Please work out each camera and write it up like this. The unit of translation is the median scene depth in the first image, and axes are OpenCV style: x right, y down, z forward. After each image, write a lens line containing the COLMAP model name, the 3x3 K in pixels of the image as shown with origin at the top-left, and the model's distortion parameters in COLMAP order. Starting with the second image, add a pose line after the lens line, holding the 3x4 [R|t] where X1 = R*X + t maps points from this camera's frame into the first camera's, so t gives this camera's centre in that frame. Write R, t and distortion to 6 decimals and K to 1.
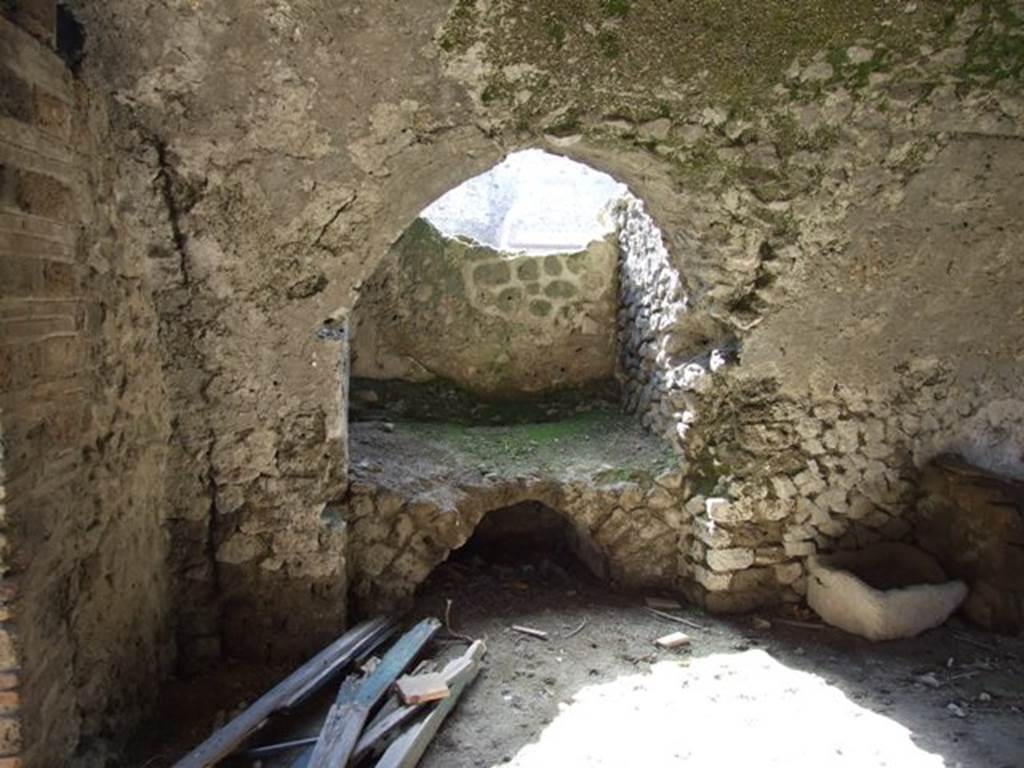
lens RADIAL K [[818.9, 0, 510.2], [0, 818.9, 379.7], [0, 0, 1]] dist [-0.063141, 0.068430]
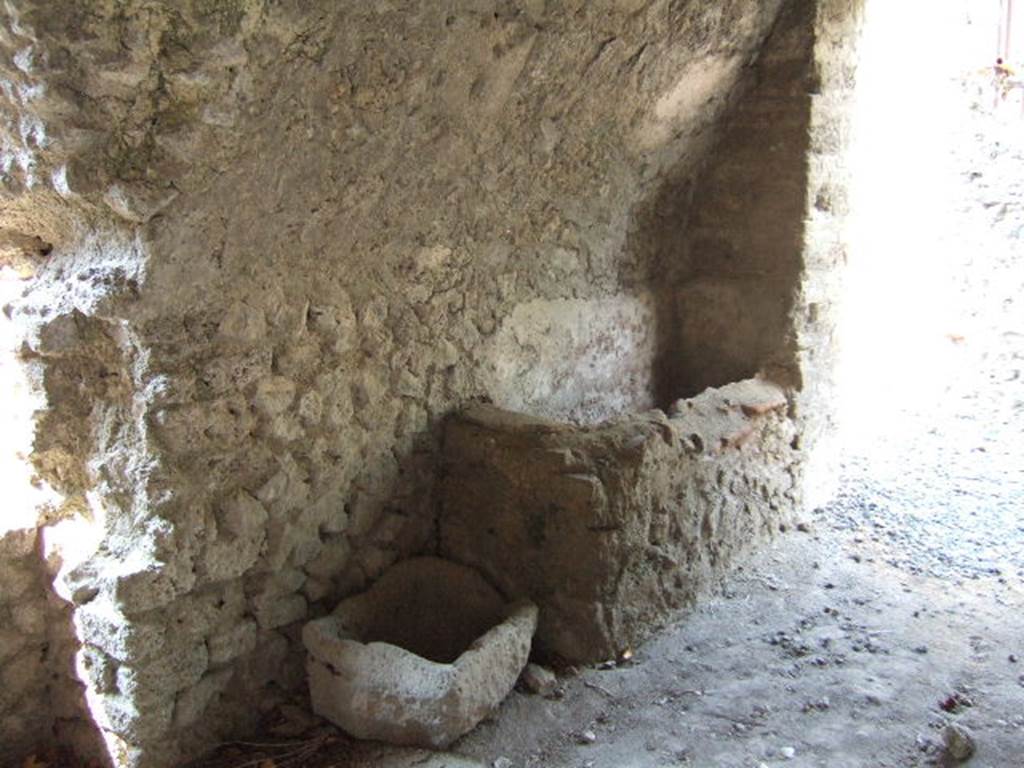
lens RADIAL K [[1095.0, 0, 512.3], [0, 1095.0, 381.1], [0, 0, 1]] dist [-0.038001, 0.000000]
pose [[0.763190, -0.150783, 0.628336, 0.033837], [0.087769, 0.987571, 0.130383, -0.030656], [-0.640186, -0.044359, 0.766938, 0.342165]]
